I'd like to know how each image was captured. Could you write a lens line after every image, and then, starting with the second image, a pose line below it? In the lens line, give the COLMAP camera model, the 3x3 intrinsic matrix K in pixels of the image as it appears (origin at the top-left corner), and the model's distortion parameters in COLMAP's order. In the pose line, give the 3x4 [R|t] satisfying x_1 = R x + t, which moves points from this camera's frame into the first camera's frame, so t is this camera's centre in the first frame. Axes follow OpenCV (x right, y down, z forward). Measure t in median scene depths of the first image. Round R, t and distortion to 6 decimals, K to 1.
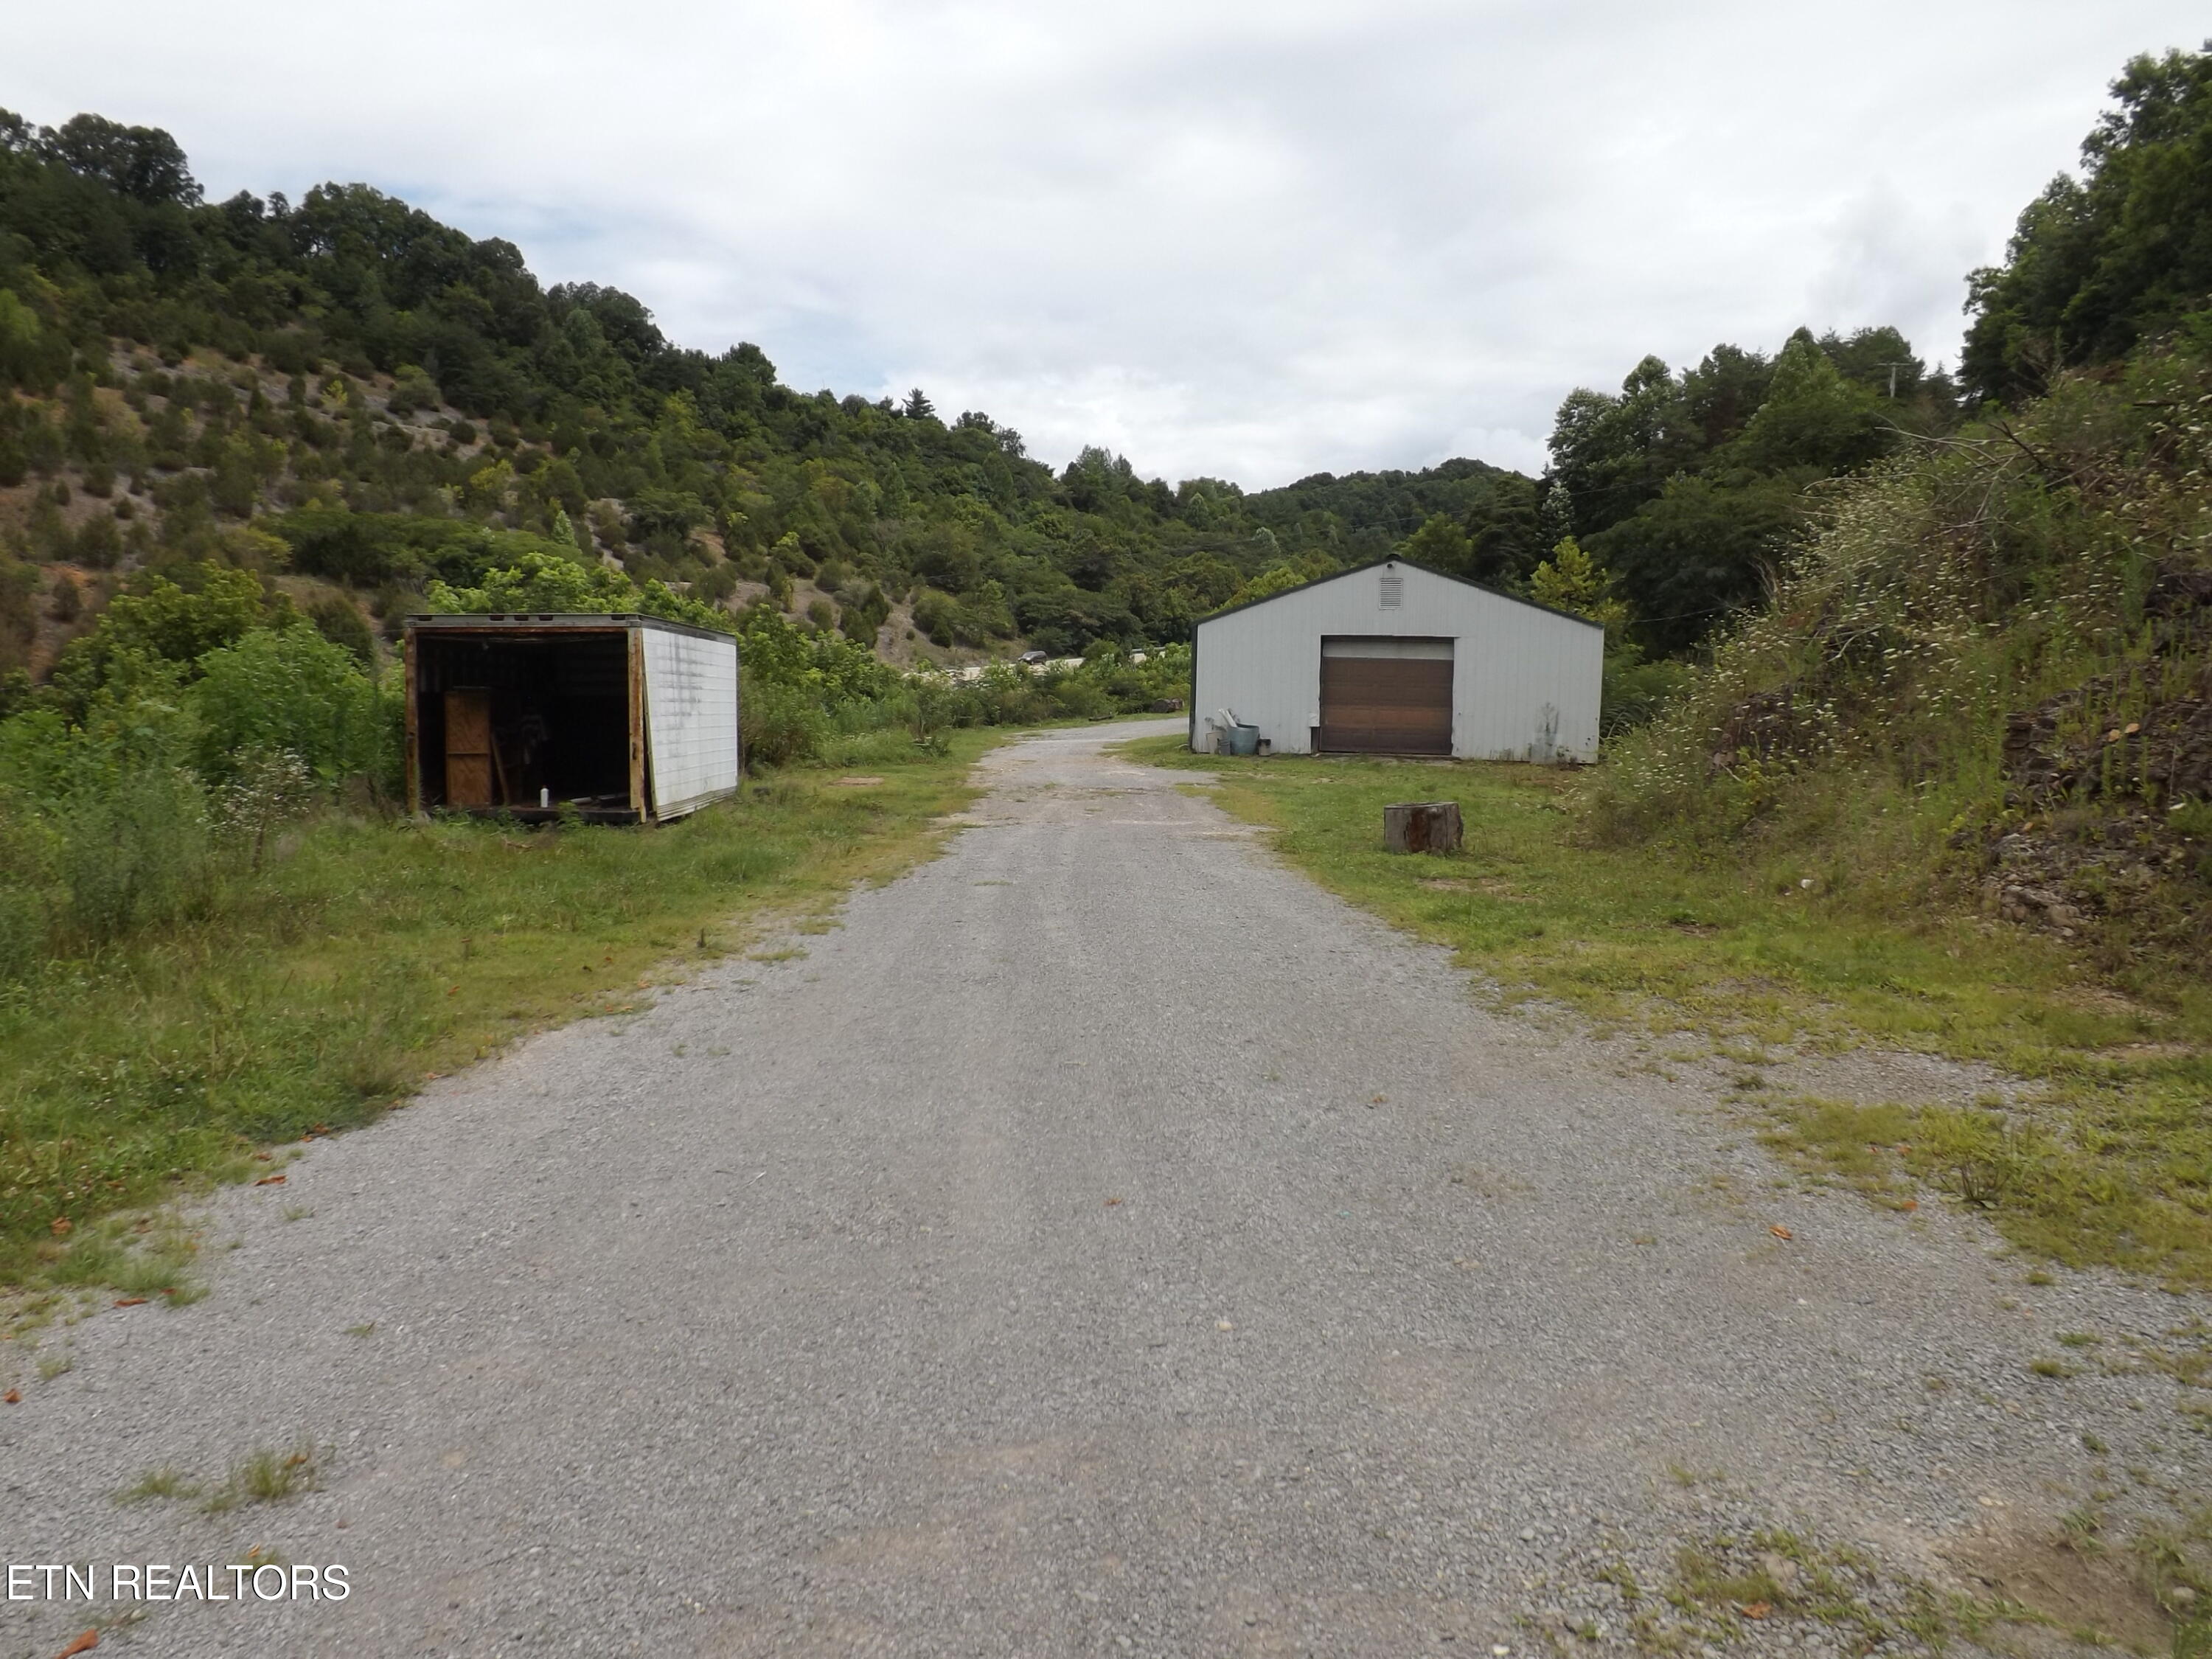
lens RADIAL K [[1555.4, 0, 1106.0], [0, 1555.4, 829.5], [0, 0, 1]] dist [-0.095380, 0.031049]
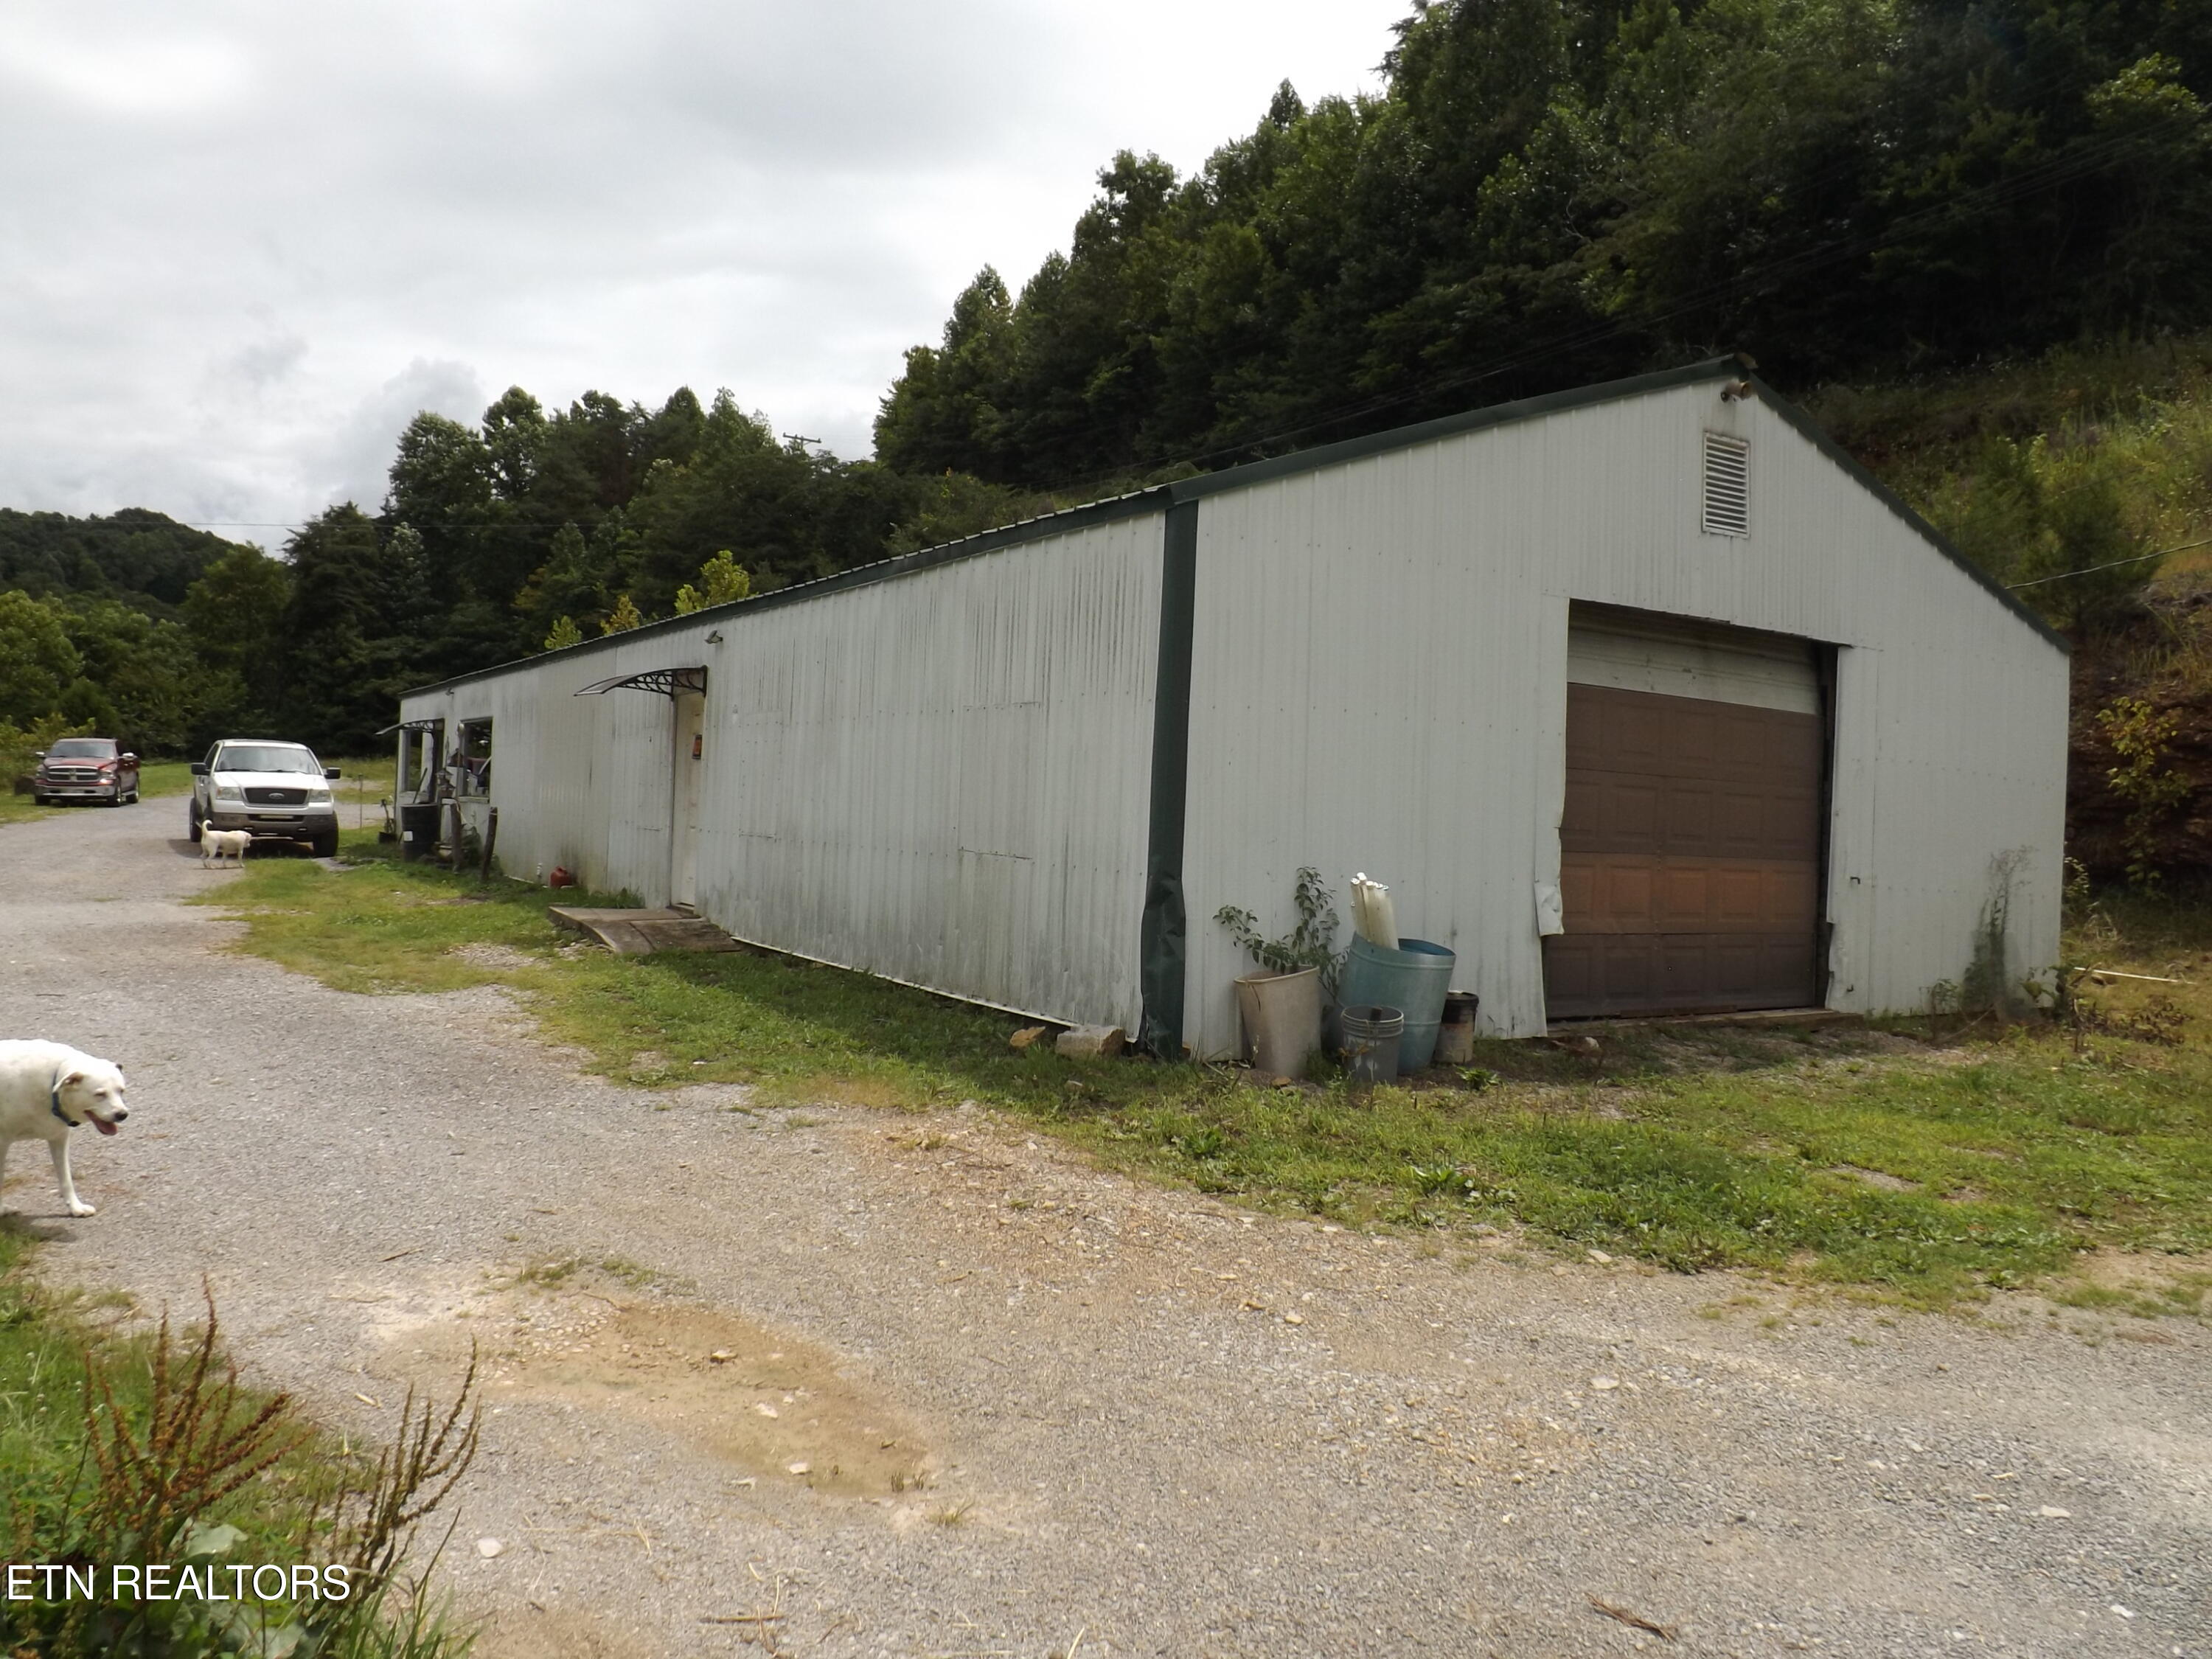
lens RADIAL K [[1546.5, 0, 1106.0], [0, 1546.5, 829.5], [0, 0, 1]] dist [-0.035143, -0.023965]
pose [[0.696877, 0.005899, 0.717166, -0.025386], [0.036598, 0.998371, -0.043775, -0.017062], [-0.716256, 0.056753, 0.695526, 0.196148]]
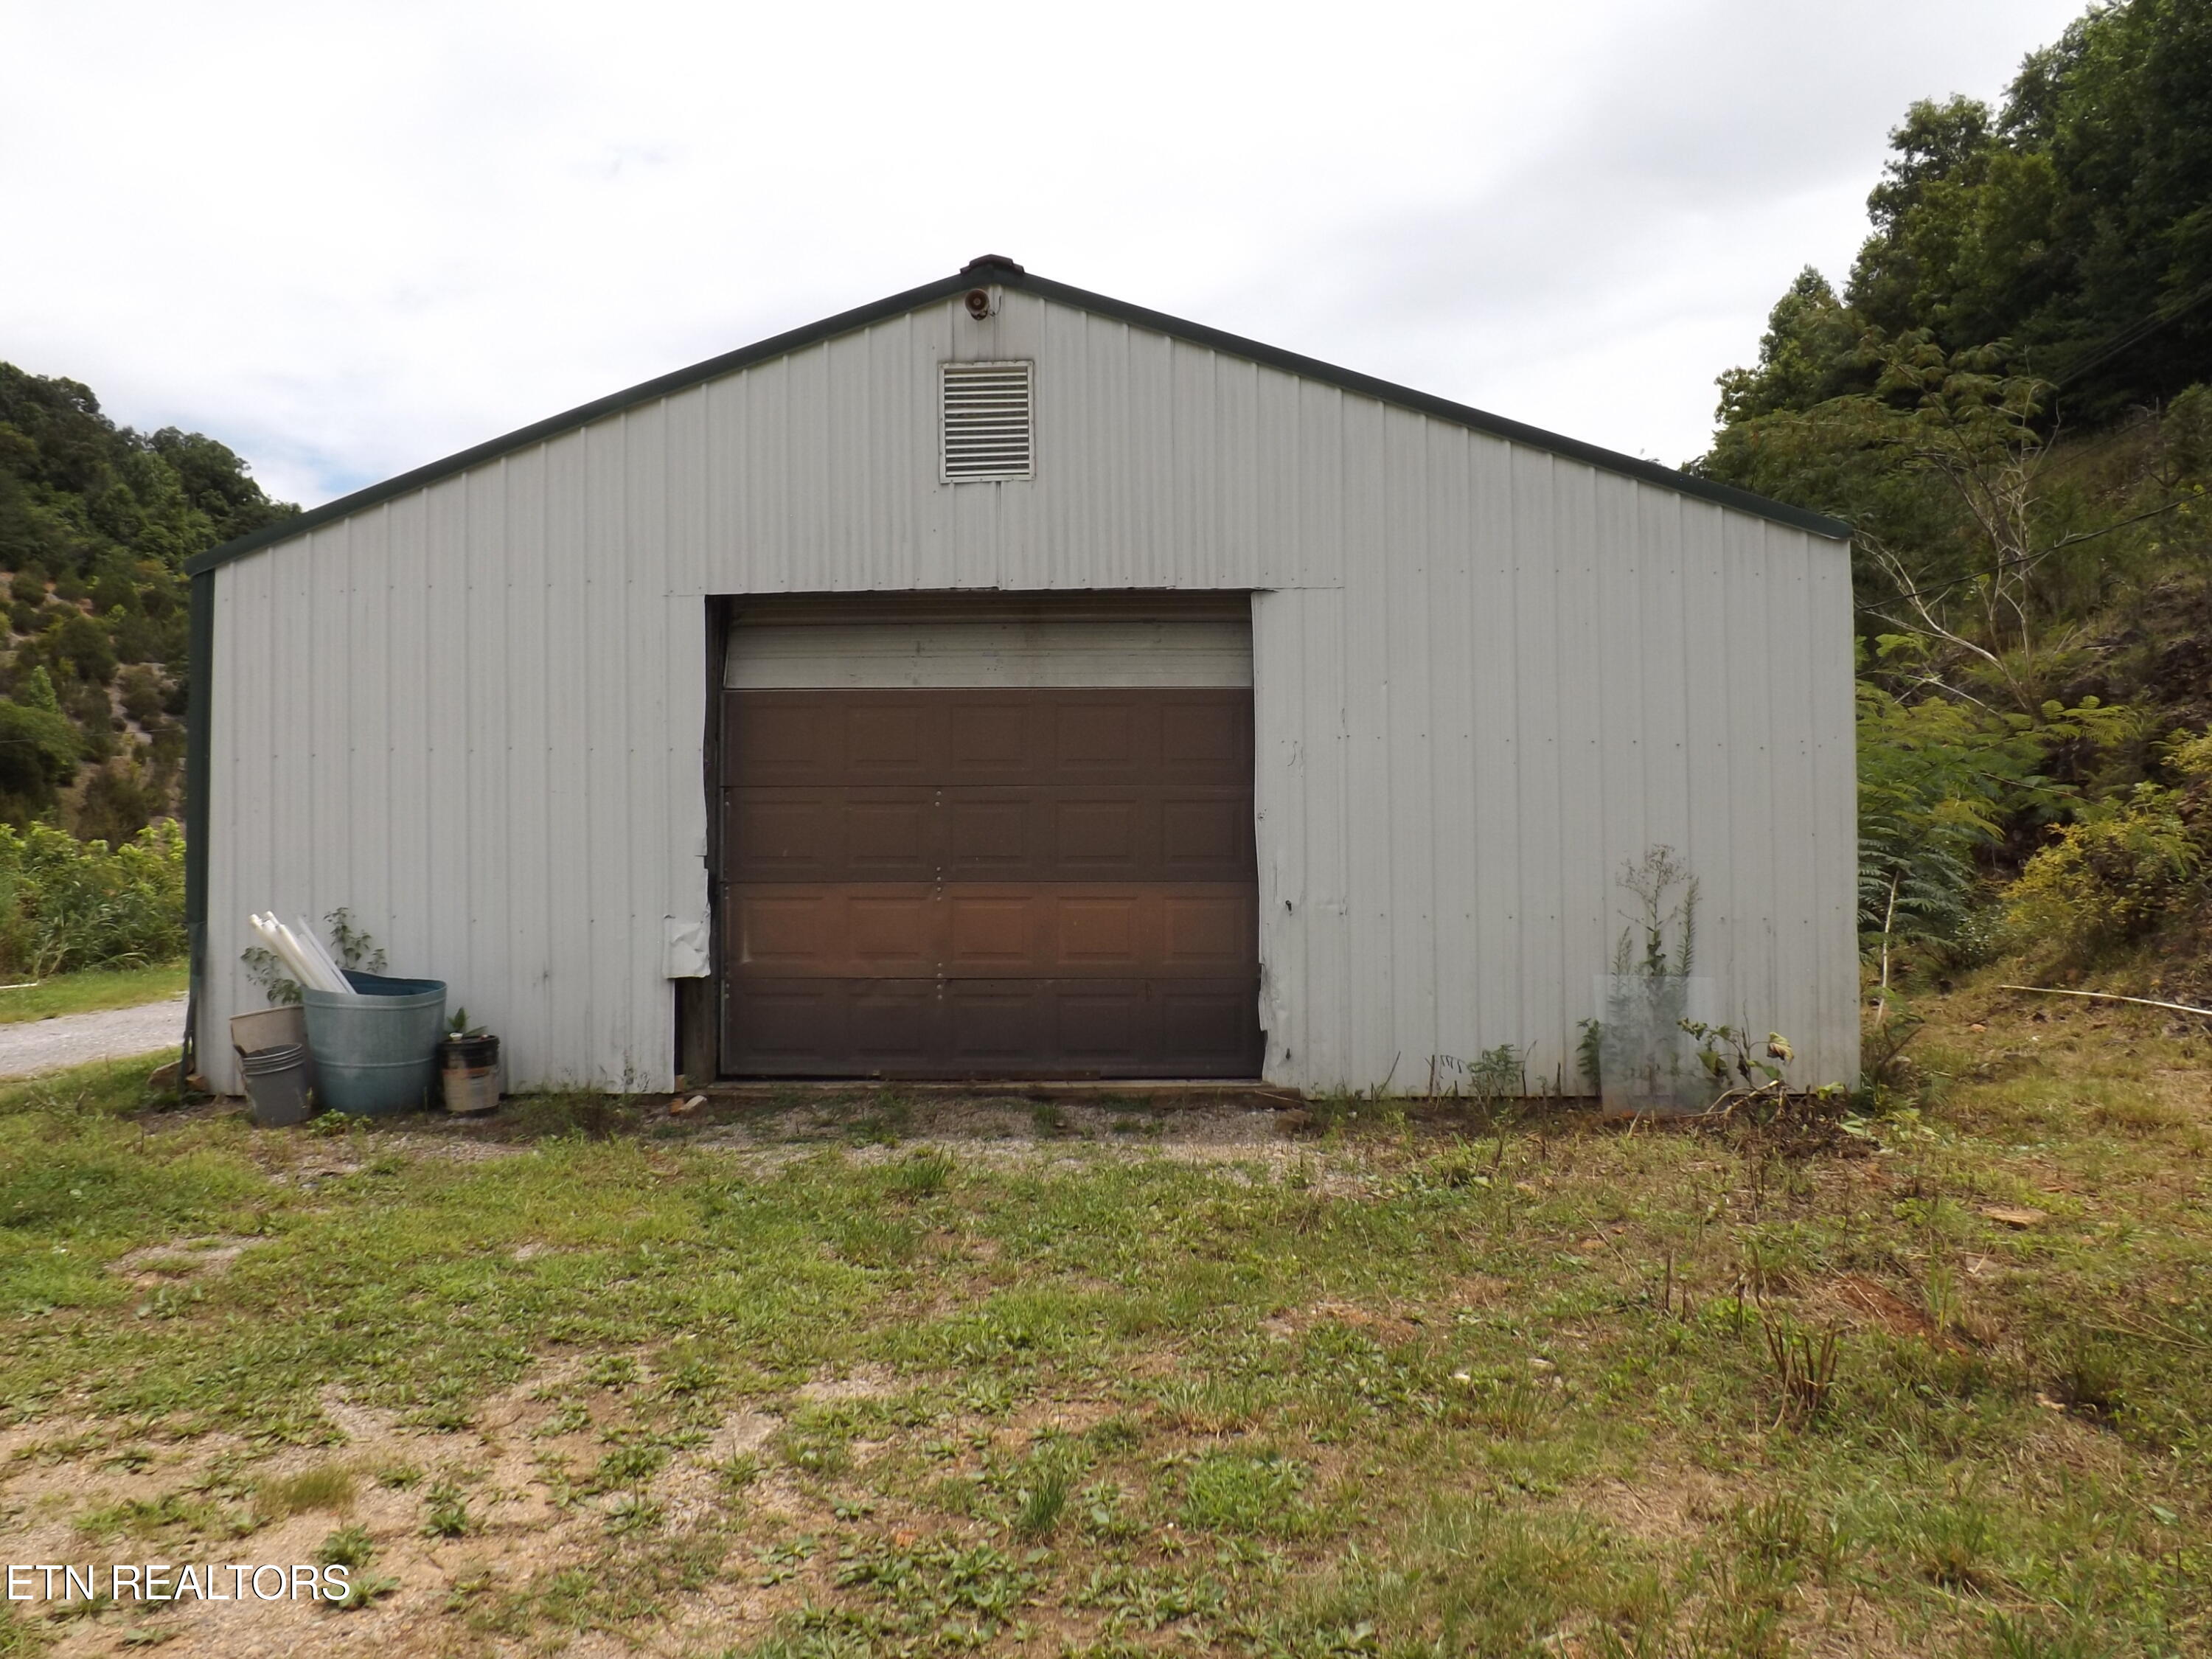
lens RADIAL K [[1577.4, 0, 1134.2], [0, 1577.4, 828.6], [0, 0, 1]] dist [-0.049837, -0.001388]
pose [[0.977168, -0.017561, 0.211741, 0.034002], [0.042943, 0.992335, -0.115878, -0.013122], [-0.208083, 0.122325, 0.970432, 0.169483]]
